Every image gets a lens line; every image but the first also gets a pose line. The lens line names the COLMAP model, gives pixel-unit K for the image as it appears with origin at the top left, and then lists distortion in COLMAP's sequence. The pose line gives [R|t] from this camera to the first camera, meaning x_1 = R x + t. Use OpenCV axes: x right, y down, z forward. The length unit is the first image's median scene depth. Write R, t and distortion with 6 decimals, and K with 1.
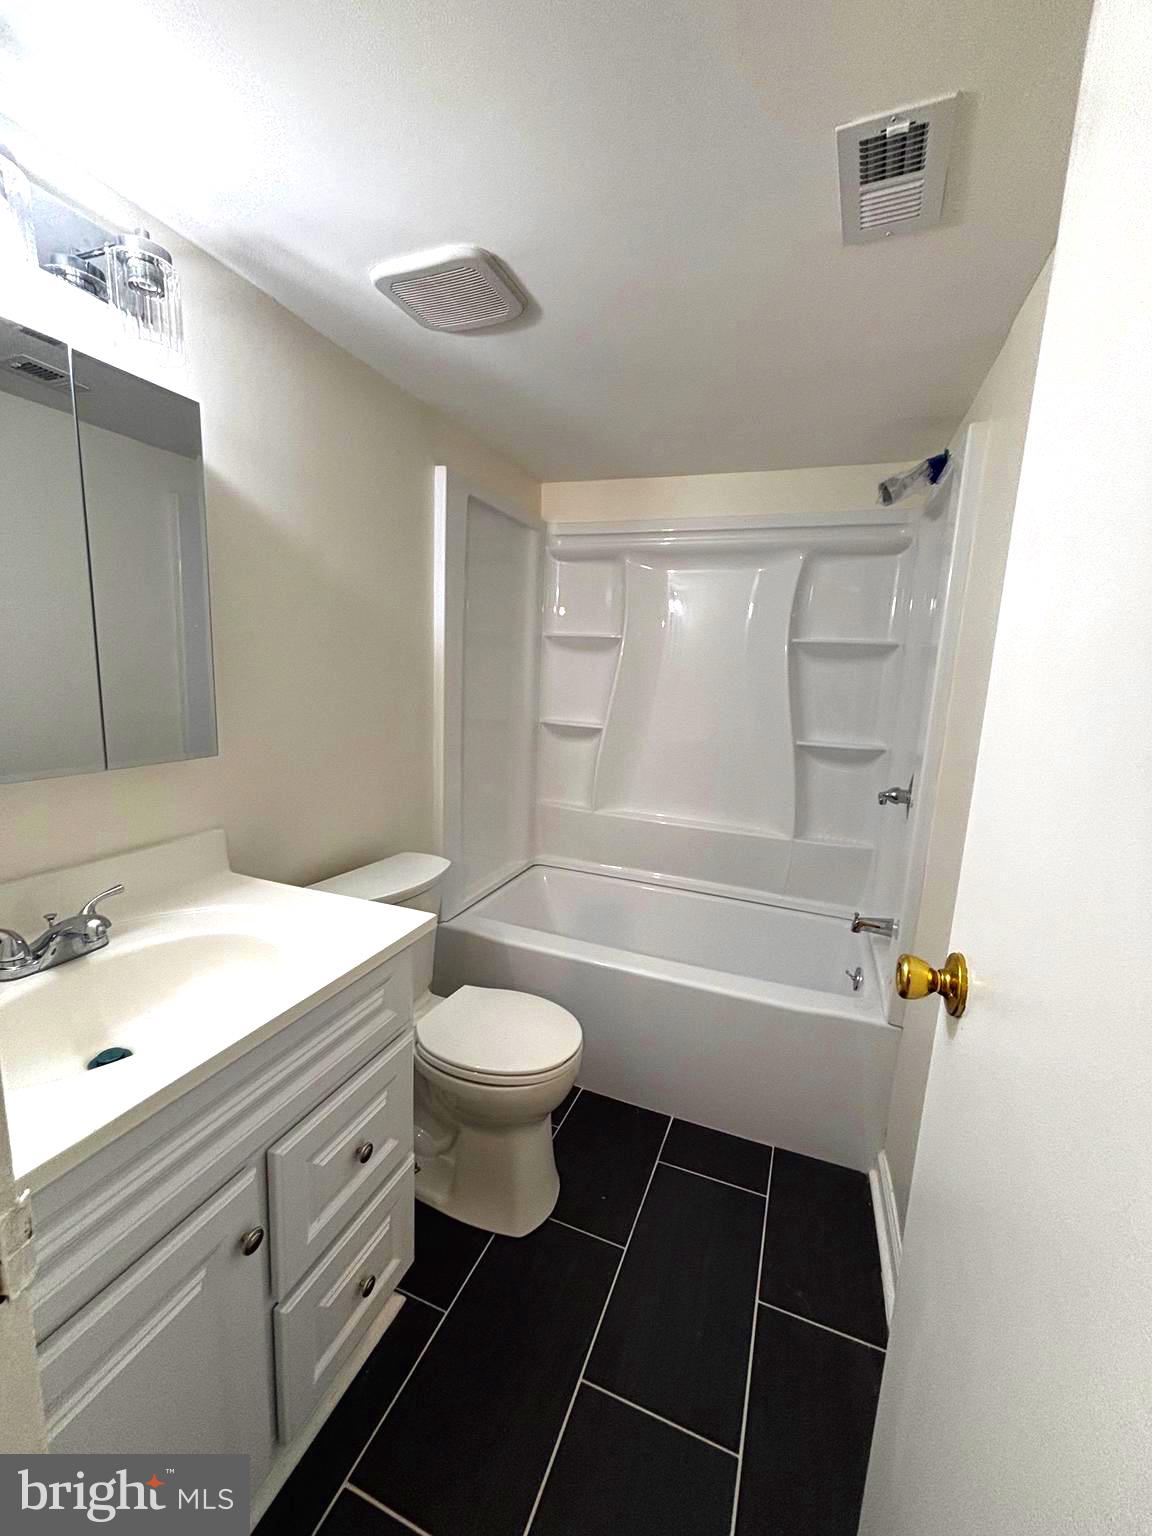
lens RADIAL K [[626.9, 0, 576.0], [0, 626.9, 768.0], [0, 0, 1]] dist [0.001743, -0.000093]
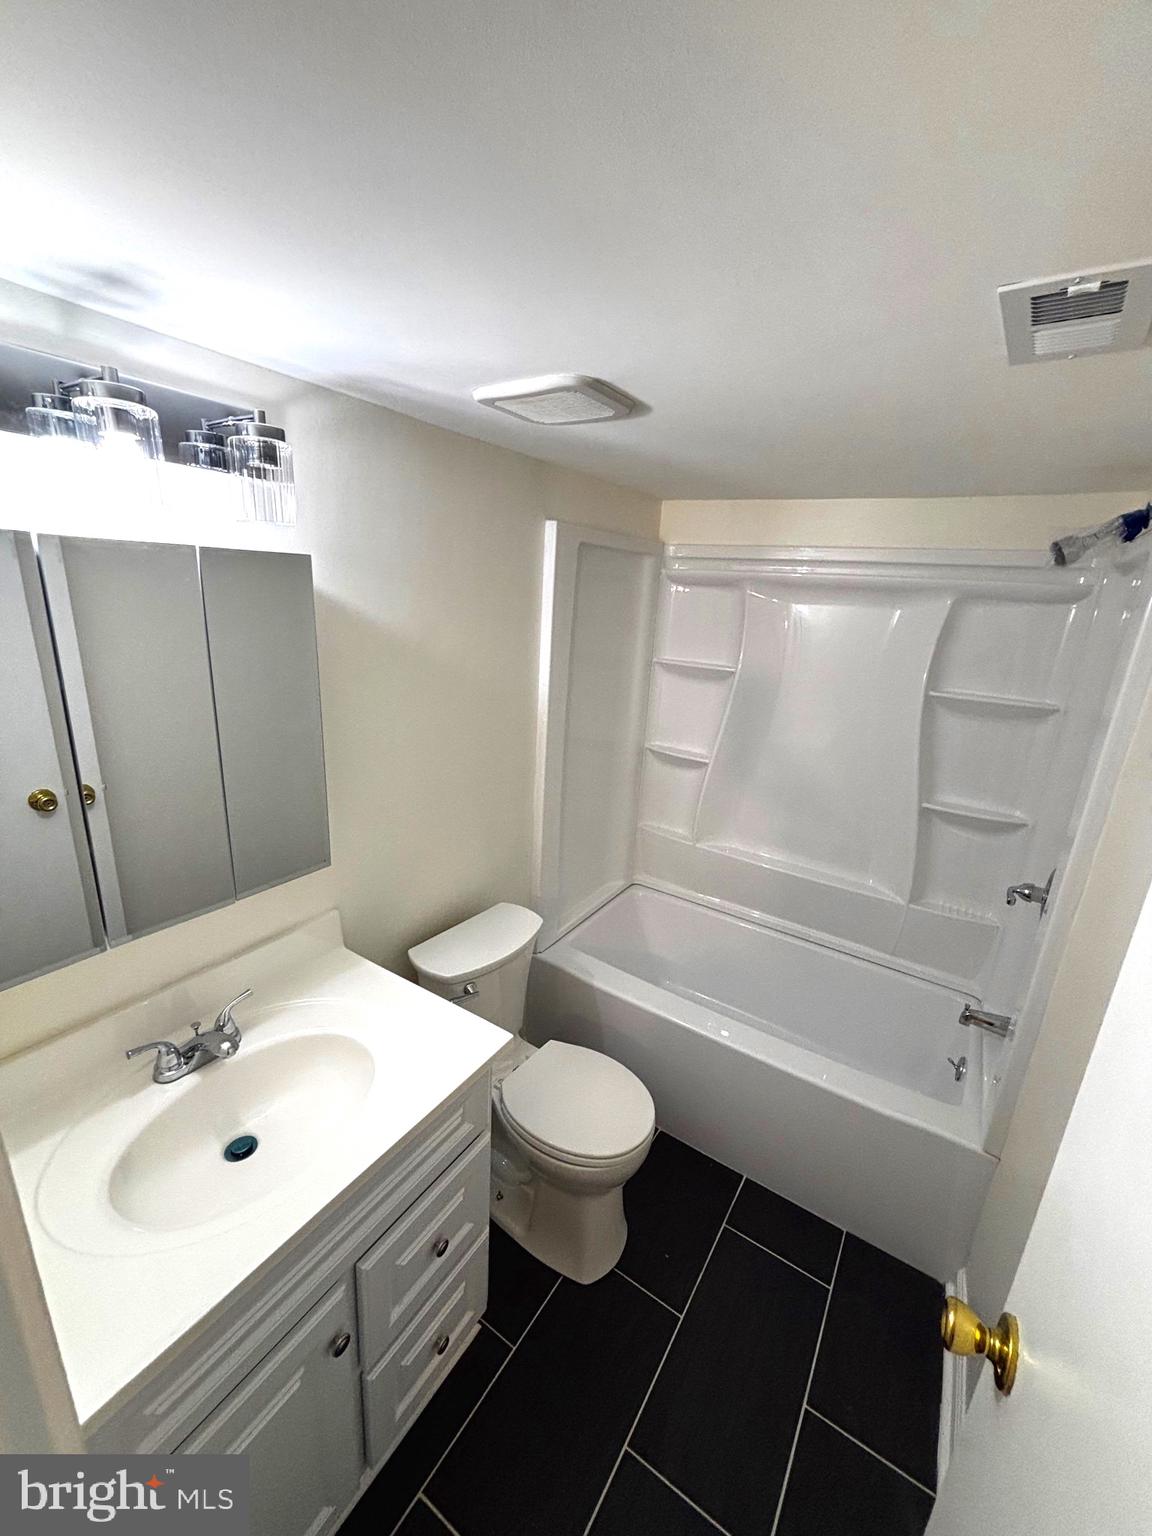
lens RADIAL K [[625.5, 0, 574.5], [0, 625.5, 768.7], [0, 0, 1]] dist [0.008394, 0.000094]
pose [[0.979415, 0.066819, -0.190476, 0.033280], [-0.045649, 0.992495, 0.113447, -0.215857], [0.196627, -0.102417, 0.975115, 0.013068]]
